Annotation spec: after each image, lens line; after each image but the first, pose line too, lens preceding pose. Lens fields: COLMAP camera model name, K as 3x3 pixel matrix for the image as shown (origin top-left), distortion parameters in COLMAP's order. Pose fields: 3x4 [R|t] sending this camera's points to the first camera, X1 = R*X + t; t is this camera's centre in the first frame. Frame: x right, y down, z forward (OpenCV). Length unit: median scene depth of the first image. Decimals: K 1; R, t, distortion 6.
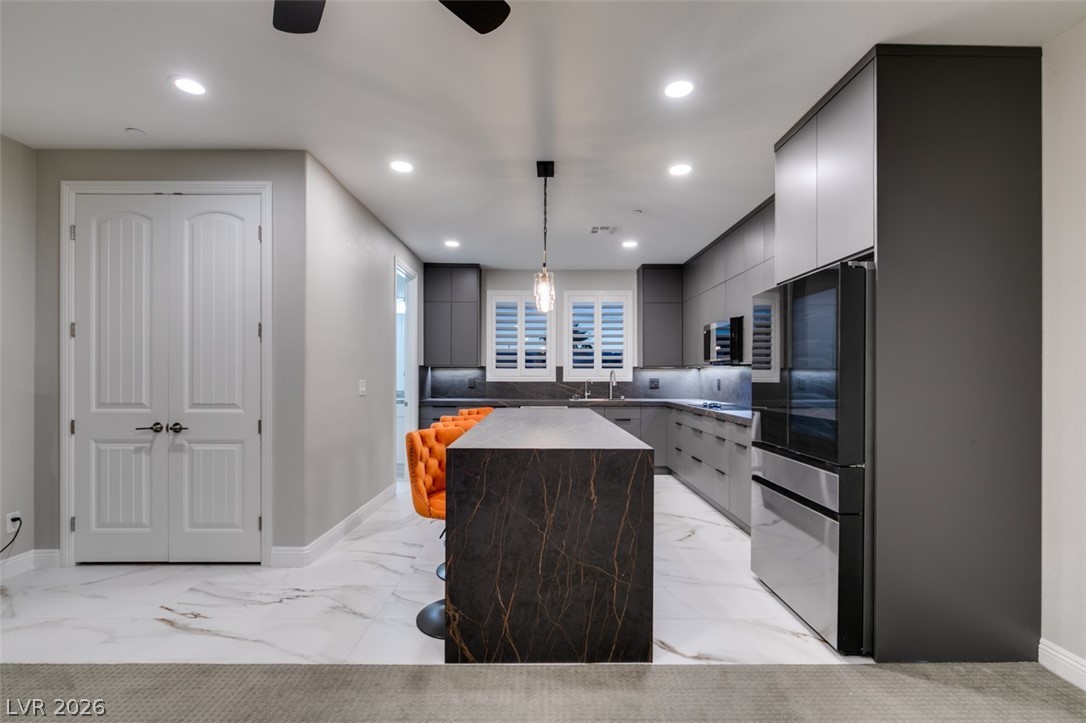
lens RADIAL K [[486.7, 0, 543.1], [0, 486.7, 374.5], [0, 0, 1]] dist [-0.003923, -0.001390]
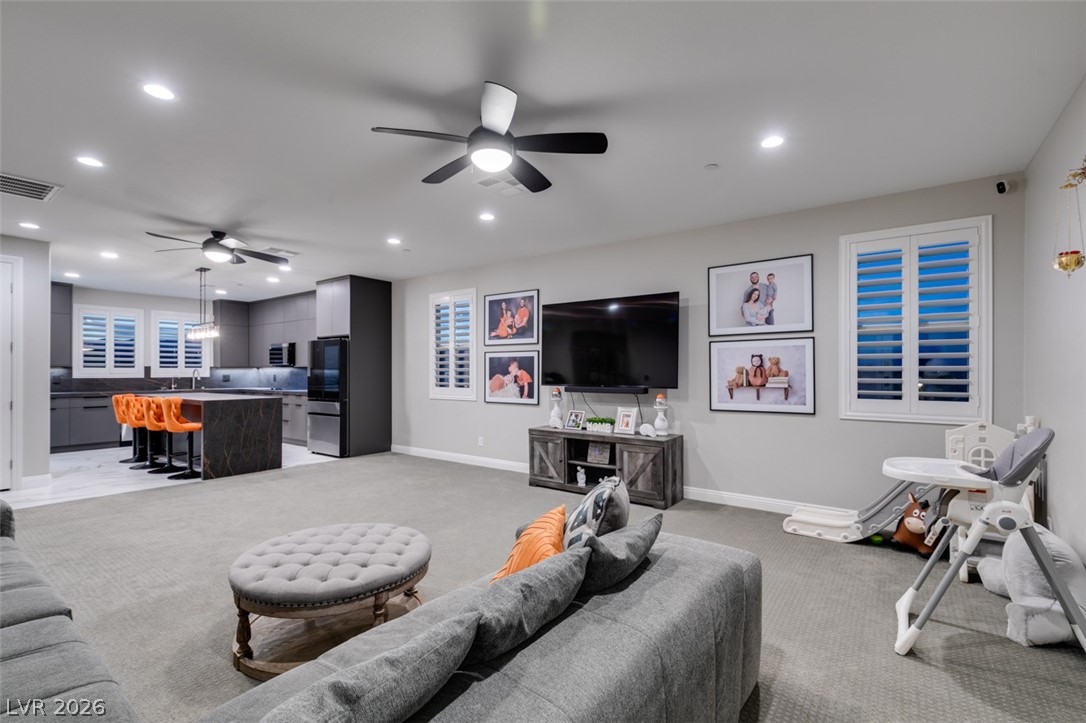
lens RADIAL K [[484.2, 0, 541.0], [0, 484.2, 369.0], [0, 0, 1]] dist [-0.002045, -0.000819]
pose [[0.593933, 0.000047, 0.804514, -0.394217], [0.002529, 0.999995, -0.001925, -0.003889], [-0.804510, 0.003178, 0.593930, -0.662400]]
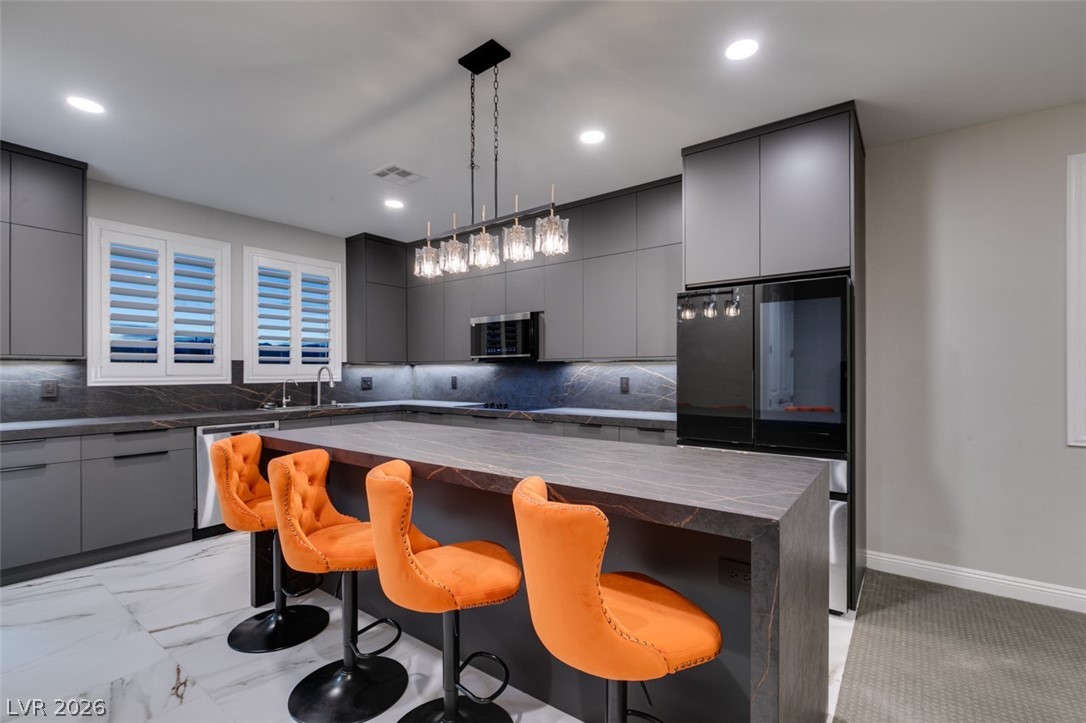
lens RADIAL K [[484.2, 0, 541.0], [0, 484.2, 369.0], [0, 0, 1]] dist [-0.002045, -0.000819]
pose [[0.611780, 0.000499, 0.791028, -0.233061], [0.002535, 0.999993, -0.002591, -0.002398], [-0.791024, 0.003590, 0.611775, 0.277306]]
